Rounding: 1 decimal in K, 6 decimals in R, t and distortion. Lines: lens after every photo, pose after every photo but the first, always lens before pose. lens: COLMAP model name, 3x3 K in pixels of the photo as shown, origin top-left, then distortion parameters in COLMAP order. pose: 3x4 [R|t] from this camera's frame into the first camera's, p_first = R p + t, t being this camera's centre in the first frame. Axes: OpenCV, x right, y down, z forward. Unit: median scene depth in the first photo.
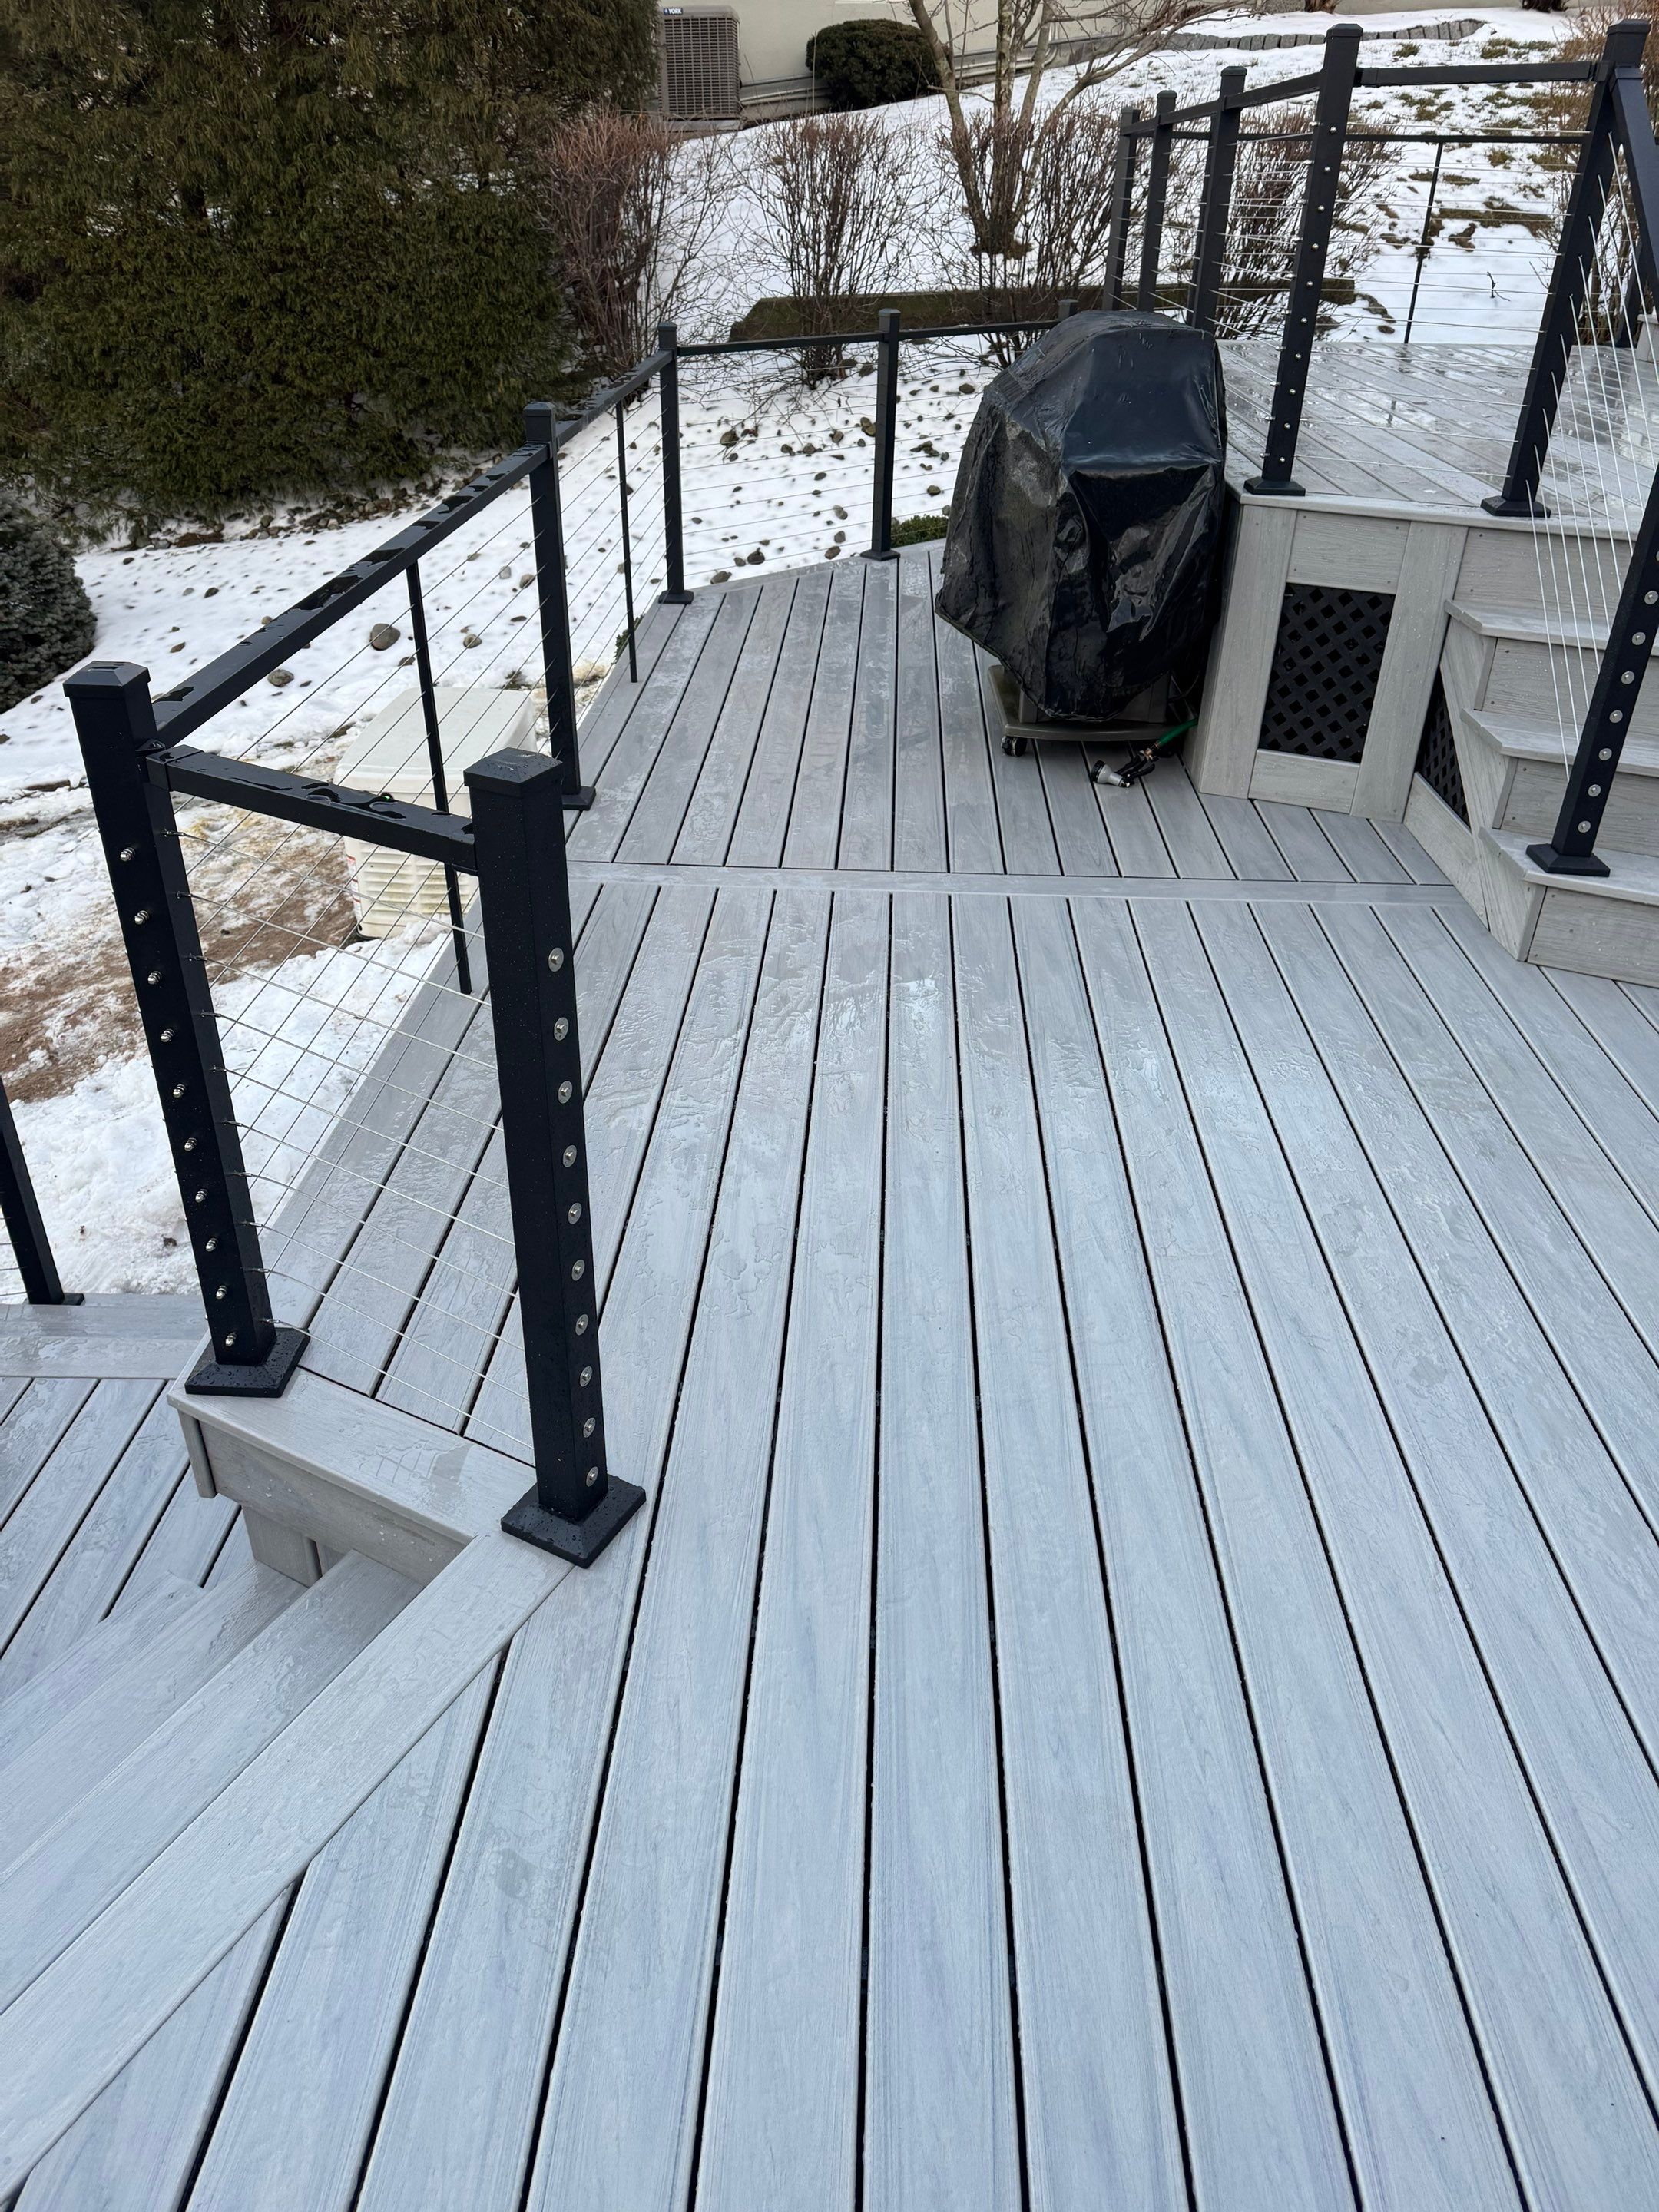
lens RADIAL K [[1539.0, 0, 817.9], [0, 1539.0, 1111.2], [0, 0, 1]] dist [0.007574, -0.012148]
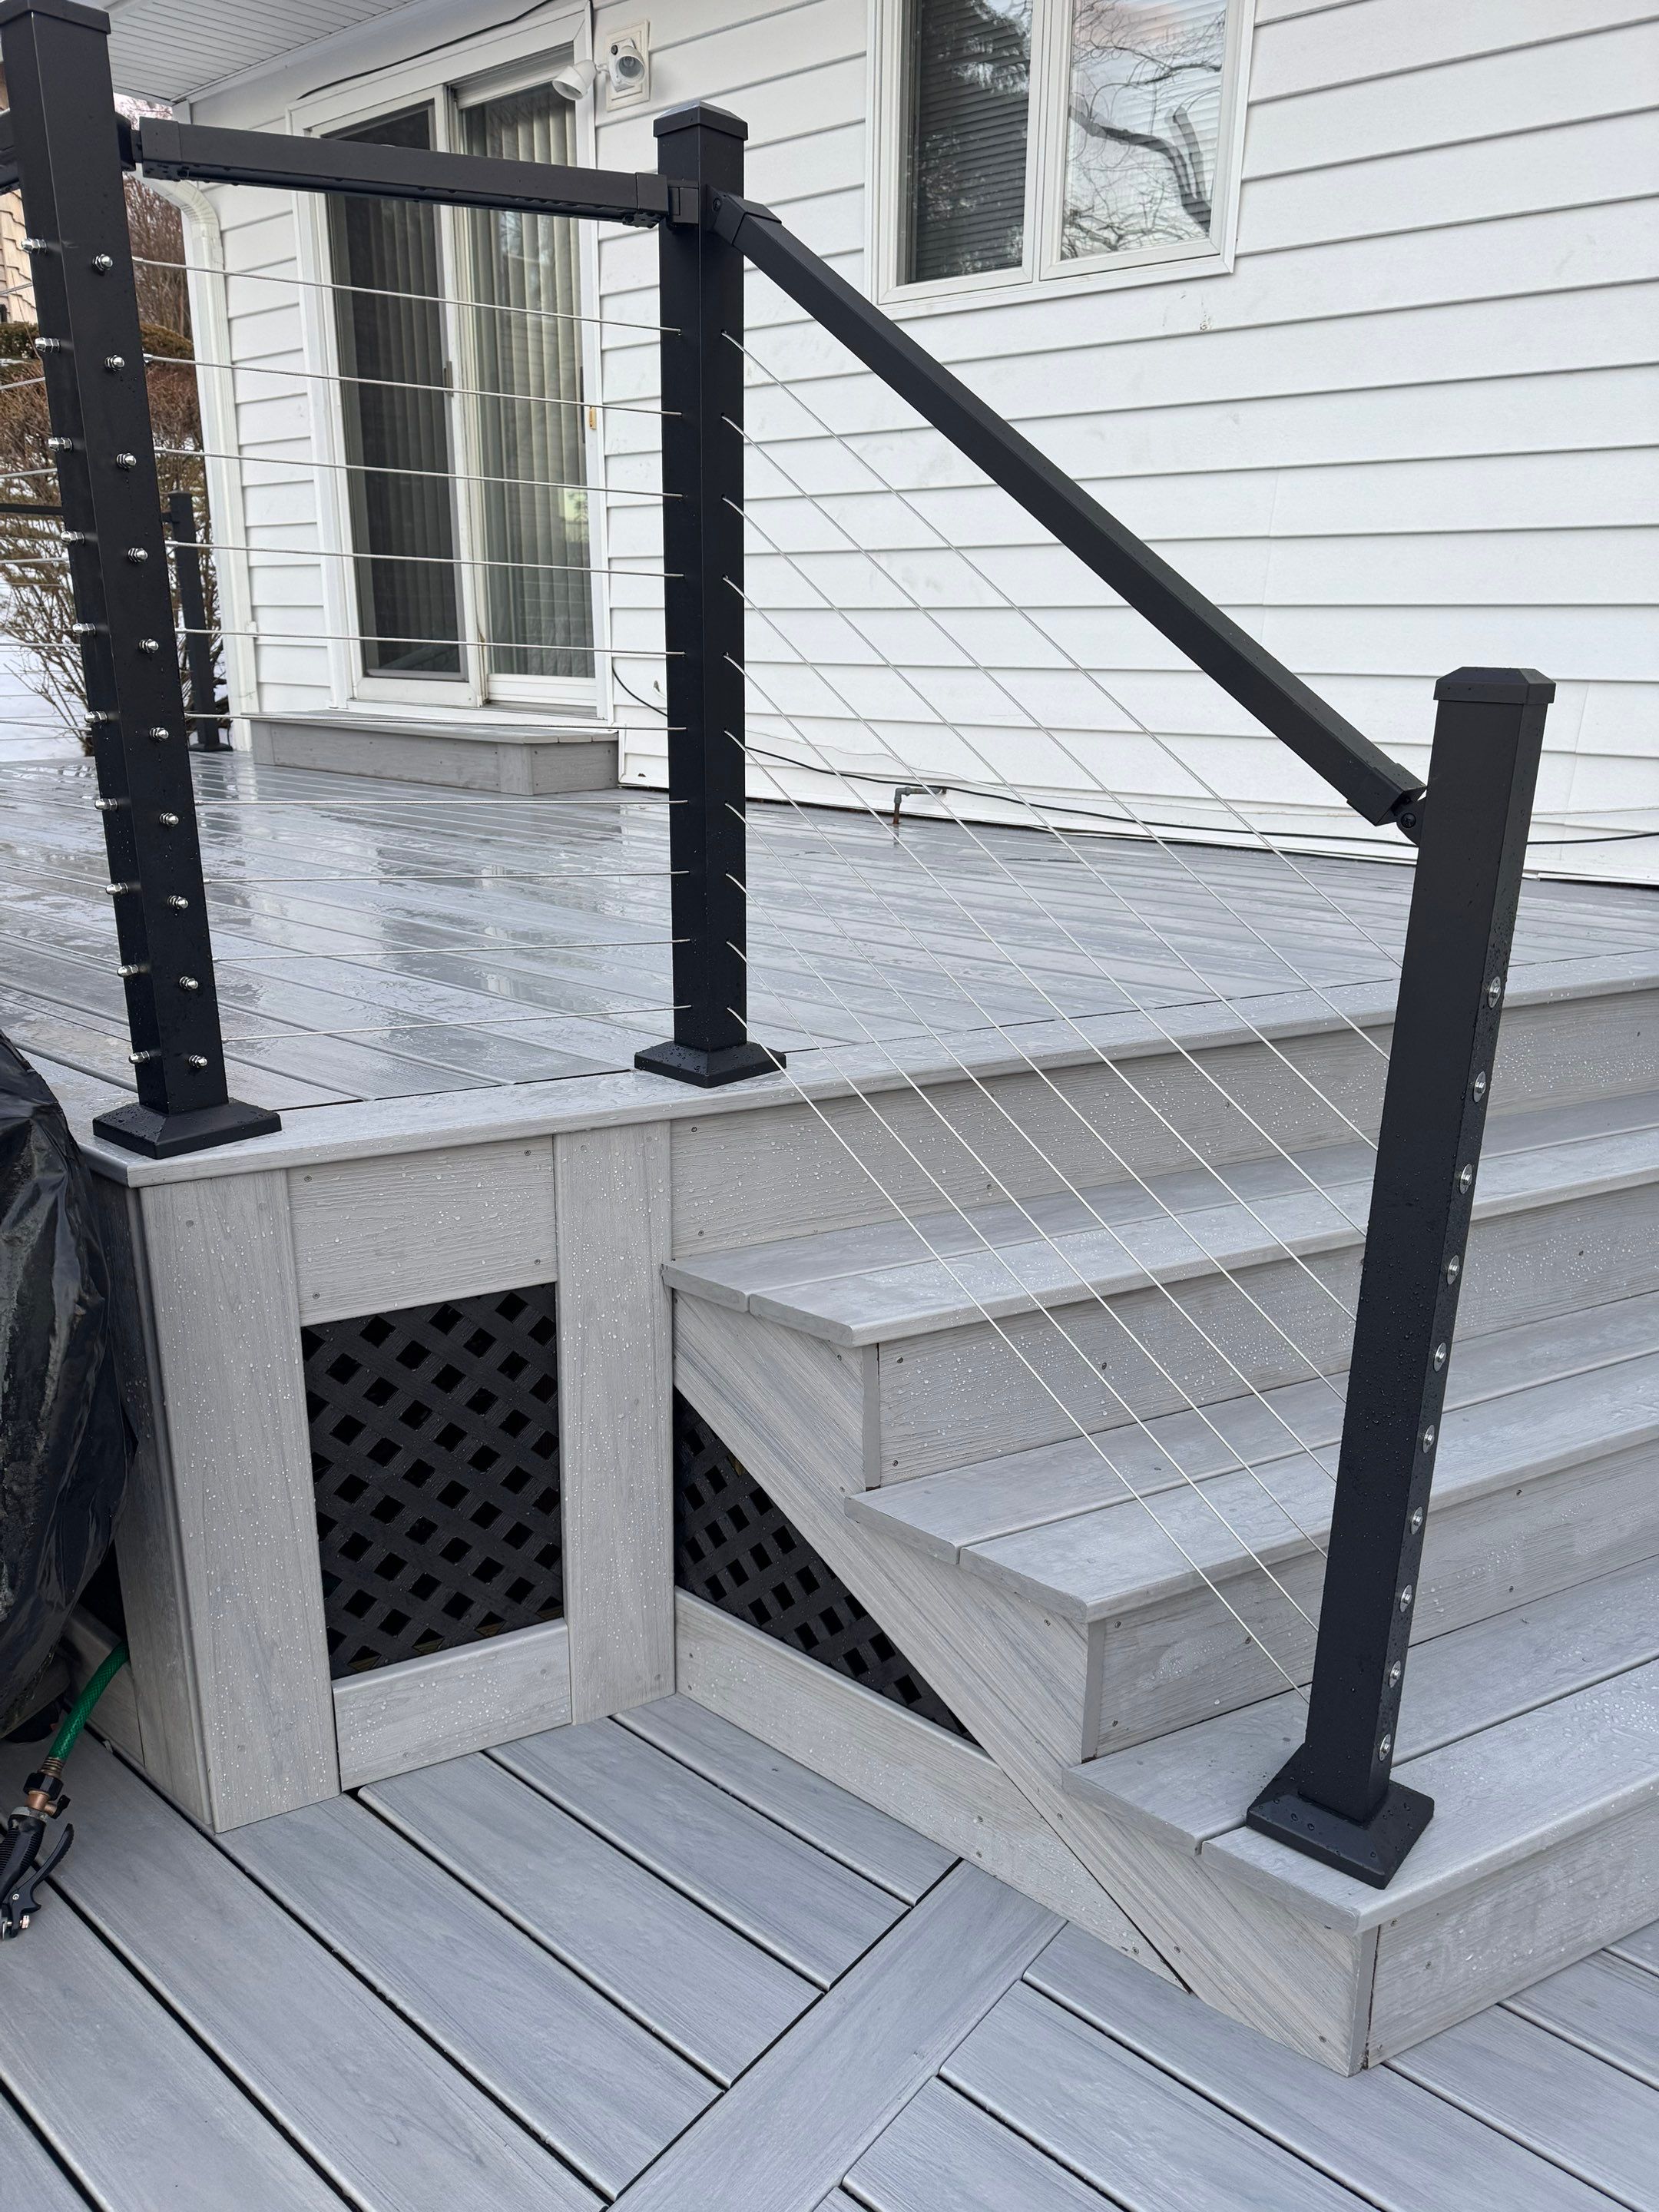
lens RADIAL K [[1557.4, 0, 832.9], [0, 1557.4, 1098.9], [0, 0, 1]] dist [0.044969, -0.057760]
pose [[0.601374, -0.236247, 0.763241, 0.057234], [0.410435, 0.910948, -0.041424, -0.206372], [-0.685487, 0.338172, 0.644785, 0.396254]]
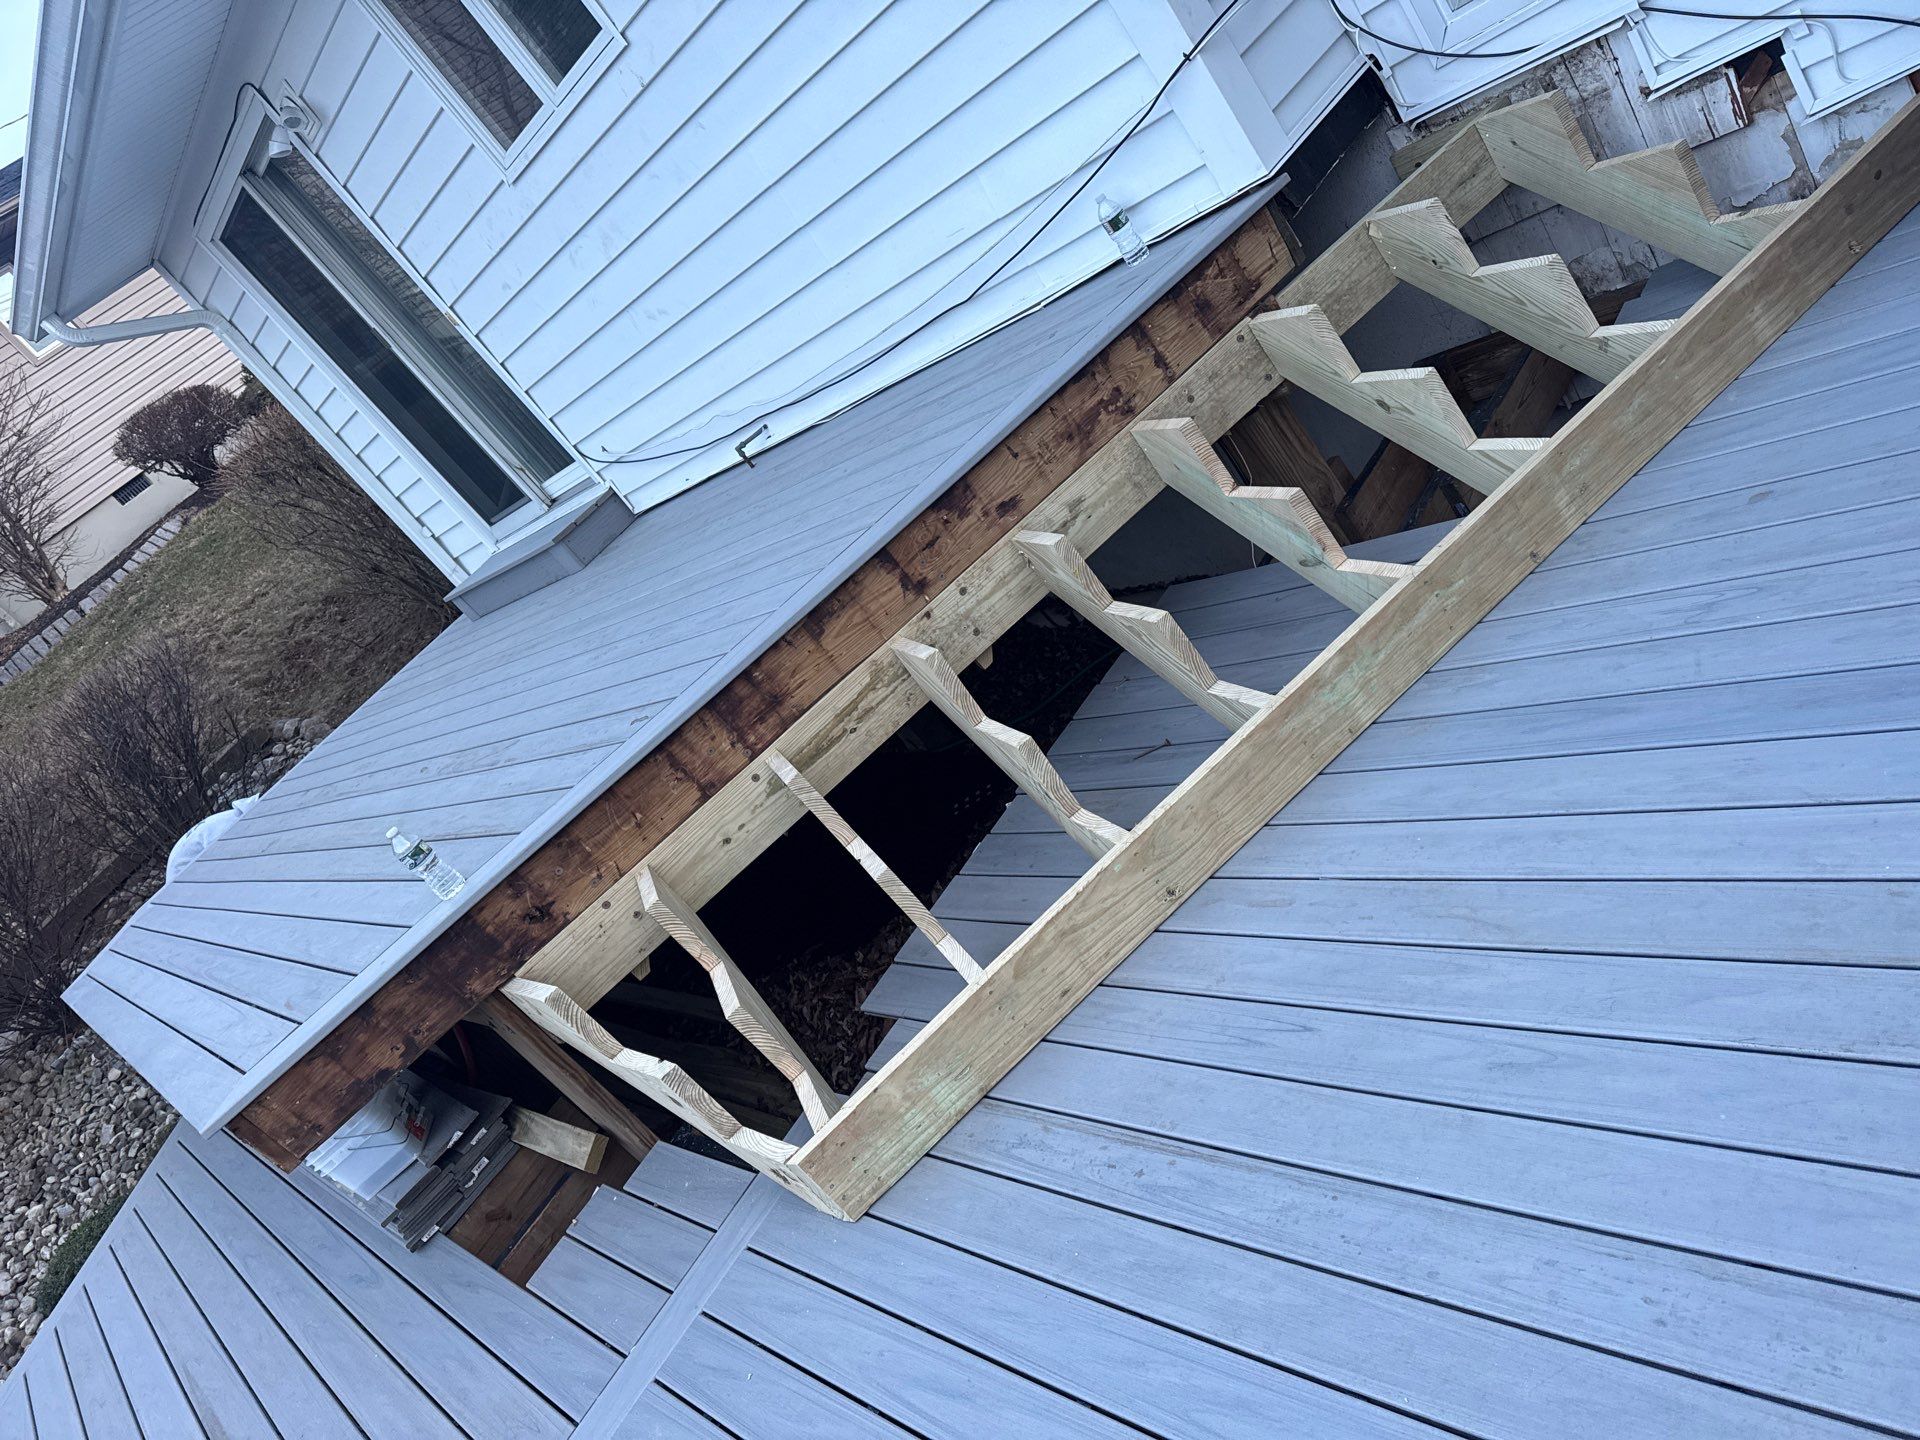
lens RADIAL K [[1362.4, 0, 954.4], [0, 1362.4, 740.3], [0, 0, 1]] dist [0.002414, -0.008372]
pose [[0.502739, -0.696307, 0.512260, 0.156143], [0.834941, 0.544621, -0.079127, -0.075654], [-0.223891, 0.467487, 0.855177, 0.120656]]
